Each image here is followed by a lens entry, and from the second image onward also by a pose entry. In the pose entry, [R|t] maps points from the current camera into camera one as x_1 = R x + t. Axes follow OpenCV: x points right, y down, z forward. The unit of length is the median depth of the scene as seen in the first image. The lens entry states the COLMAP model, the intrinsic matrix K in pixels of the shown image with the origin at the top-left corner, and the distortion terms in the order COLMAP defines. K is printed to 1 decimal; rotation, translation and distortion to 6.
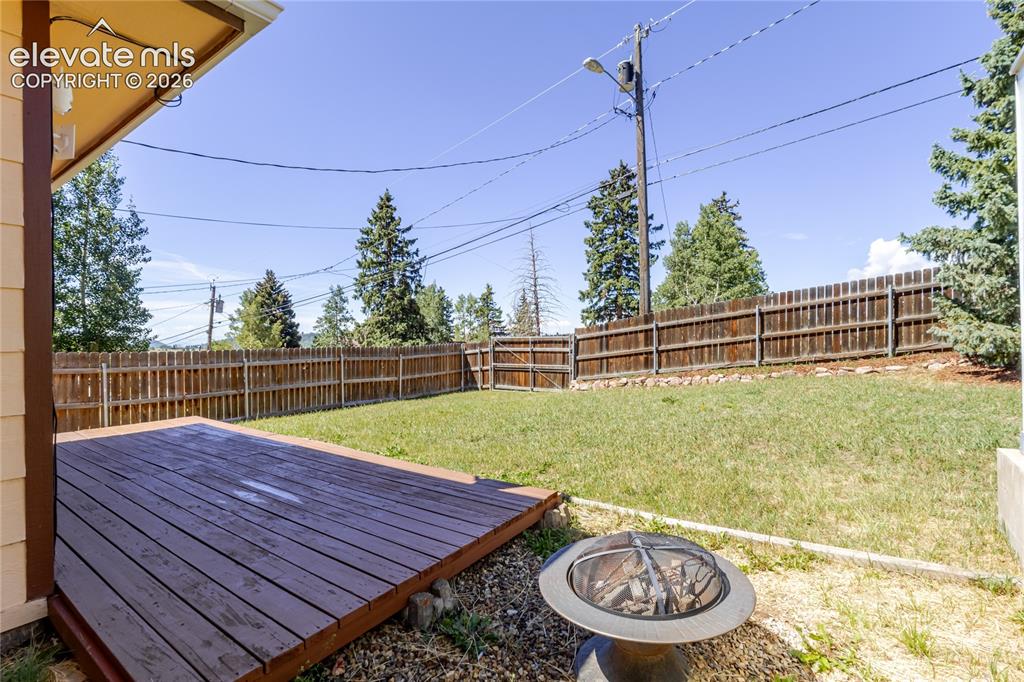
lens RADIAL K [[467.6, 0, 512.0], [0, 467.6, 341.0], [0, 0, 1]] dist [0.000107, 0.000403]
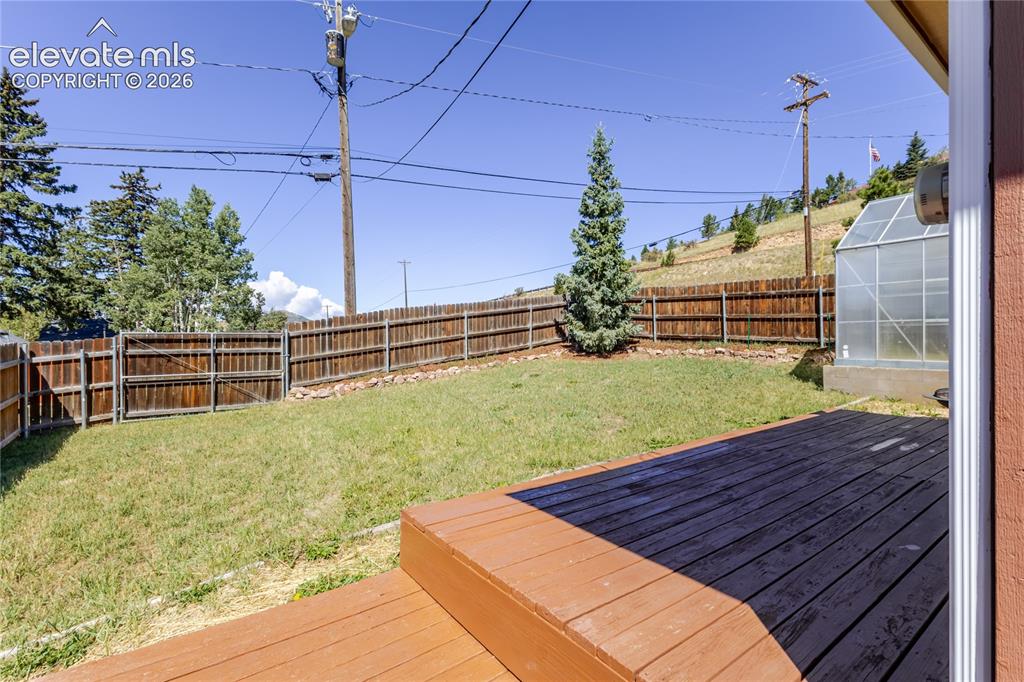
lens RADIAL K [[467.6, 0, 512.0], [0, 467.6, 341.0], [0, 0, 1]] dist [0.000107, 0.000403]
pose [[0.310212, 0.004527, 0.950657, -0.494003], [0.008138, 0.999939, -0.007417, 0.013117], [-0.950633, 0.010037, 0.310156, 0.385252]]
